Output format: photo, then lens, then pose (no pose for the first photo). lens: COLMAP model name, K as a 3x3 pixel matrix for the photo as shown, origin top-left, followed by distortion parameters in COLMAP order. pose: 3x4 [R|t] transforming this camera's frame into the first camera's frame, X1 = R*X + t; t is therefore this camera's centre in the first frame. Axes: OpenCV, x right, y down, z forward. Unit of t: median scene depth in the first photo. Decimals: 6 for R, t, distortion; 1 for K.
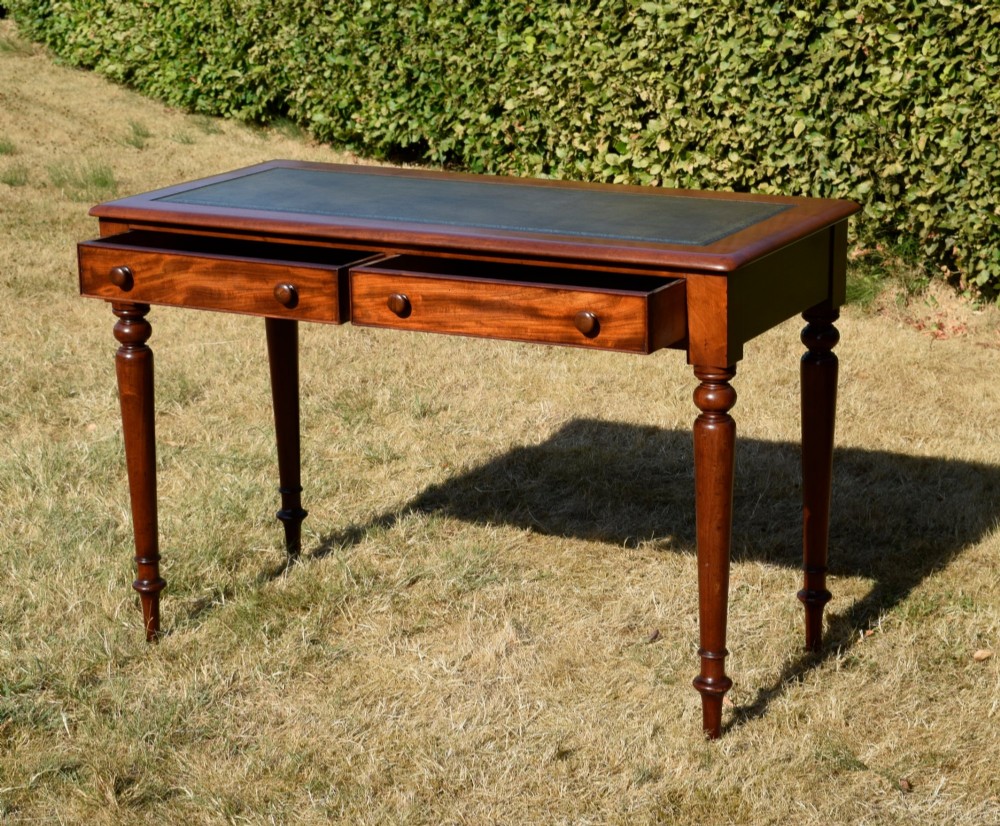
lens RADIAL K [[2603.7, 0, 500.0], [0, 2603.7, 413.0], [0, 0, 1]] dist [-0.011969, -0.180012]
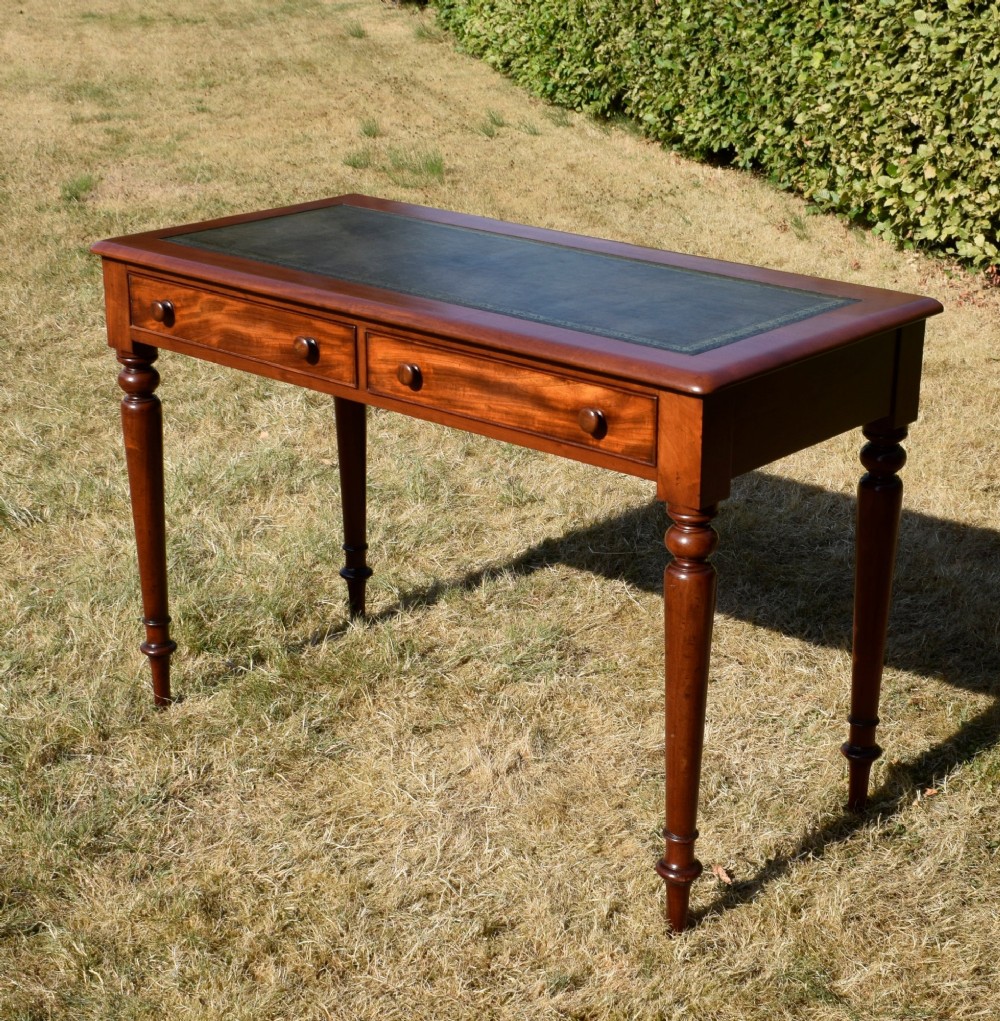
lens RADIAL K [[2067.8, 0, 502.3], [0, 2067.8, 553.9], [0, 0, 1]] dist [-0.043082, 0.075022]
pose [[0.971098, 0.096845, -0.218152, 0.086900], [-0.072254, 0.990378, 0.118029, -0.038691], [0.227484, -0.098855, 0.968751, 0.185816]]
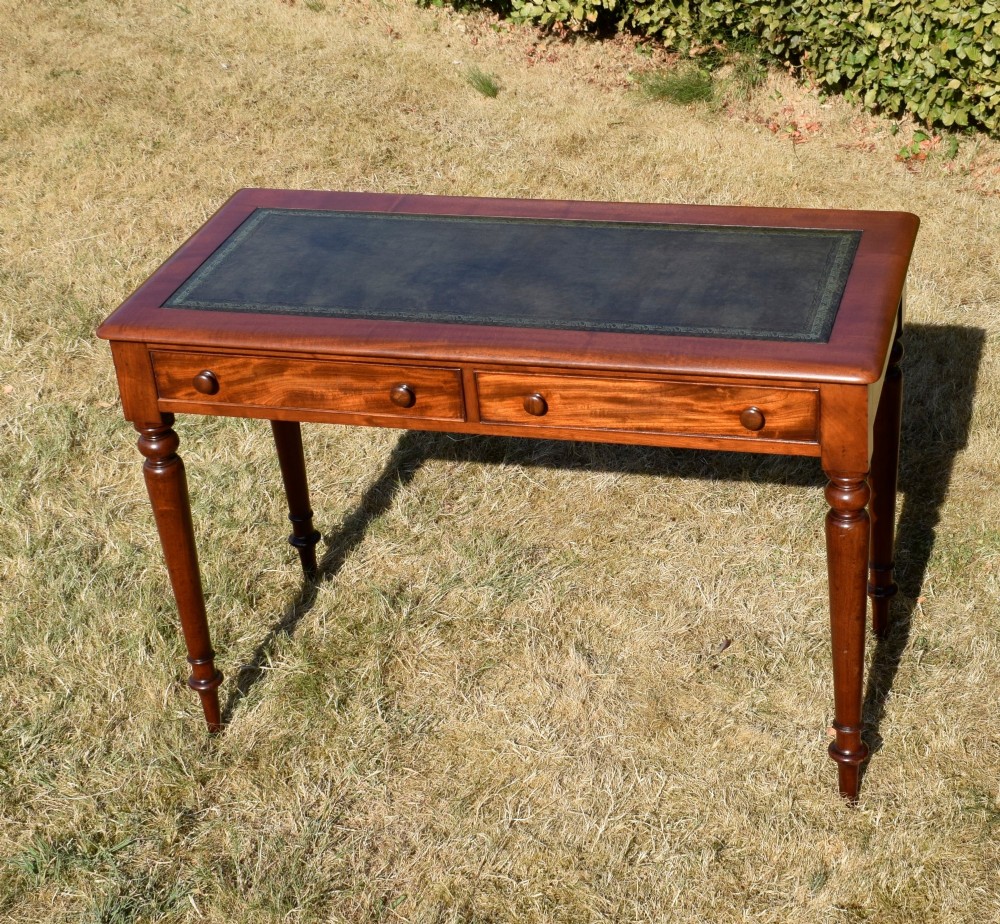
lens RADIAL K [[2203.8, 0, 500.0], [0, 2203.8, 462.0], [0, 0, 1]] dist [-0.024697, -0.173881]
pose [[0.974417, -0.163818, 0.153866, -0.084603], [0.118845, 0.956649, 0.265891, -0.128108], [-0.190754, -0.240803, 0.951644, 0.136440]]
